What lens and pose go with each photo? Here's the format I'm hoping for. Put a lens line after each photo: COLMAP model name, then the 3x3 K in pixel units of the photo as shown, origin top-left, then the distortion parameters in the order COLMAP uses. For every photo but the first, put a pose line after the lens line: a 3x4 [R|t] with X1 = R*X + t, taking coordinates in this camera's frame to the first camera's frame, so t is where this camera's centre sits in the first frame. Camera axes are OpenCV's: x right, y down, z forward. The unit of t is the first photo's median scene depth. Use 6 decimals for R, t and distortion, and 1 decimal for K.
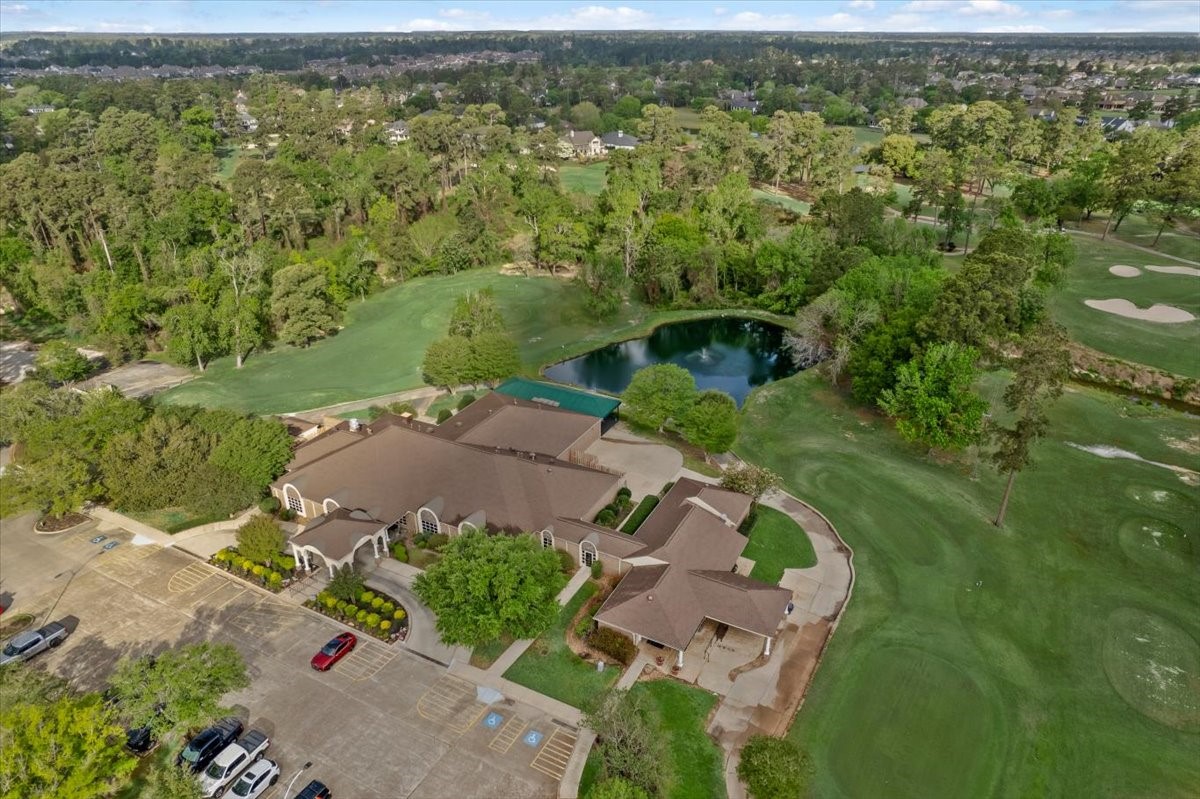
lens RADIAL K [[813.3, 0, 600.0], [0, 813.3, 399.5], [0, 0, 1]] dist [-0.088299, 0.090447]
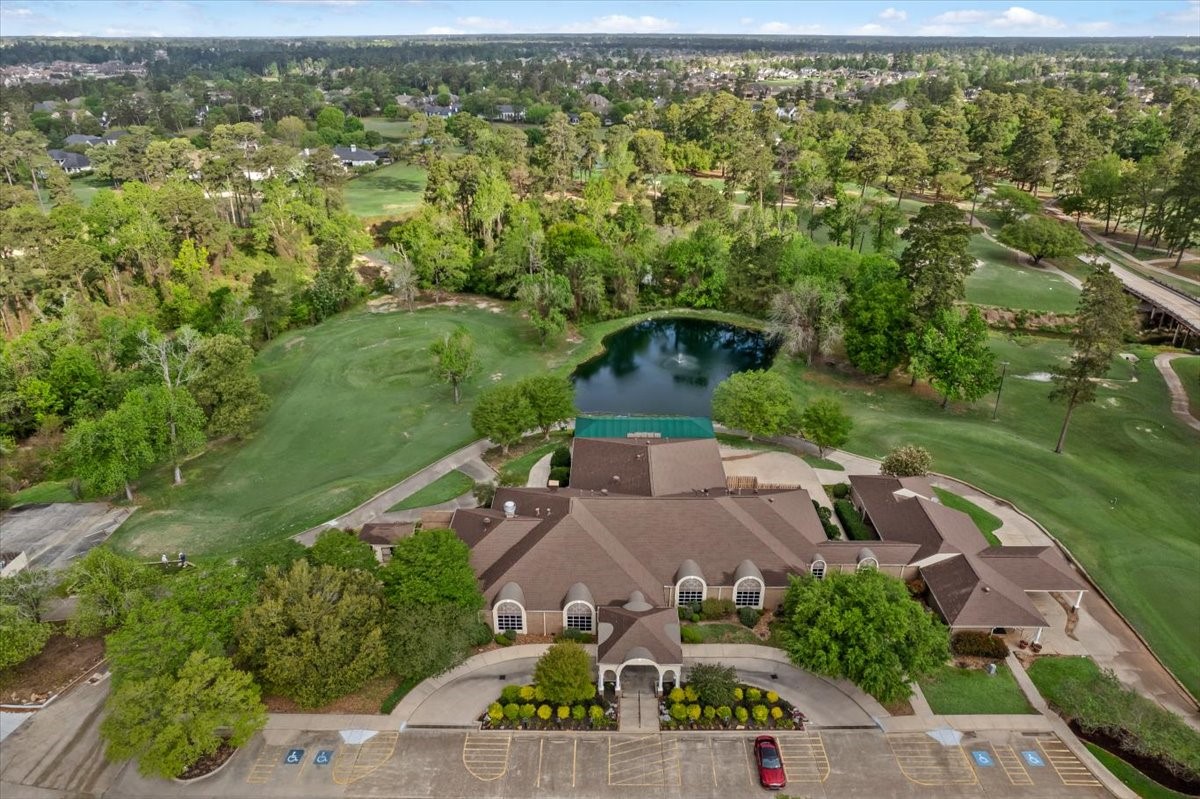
lens RADIAL K [[813.3, 0, 600.0], [0, 813.3, 399.5], [0, 0, 1]] dist [-0.088299, 0.090447]
pose [[0.882212, -0.195519, 0.428338, -0.411947], [0.196964, 0.979534, 0.041449, -0.070931], [-0.427676, 0.047801, 0.902667, 0.153228]]
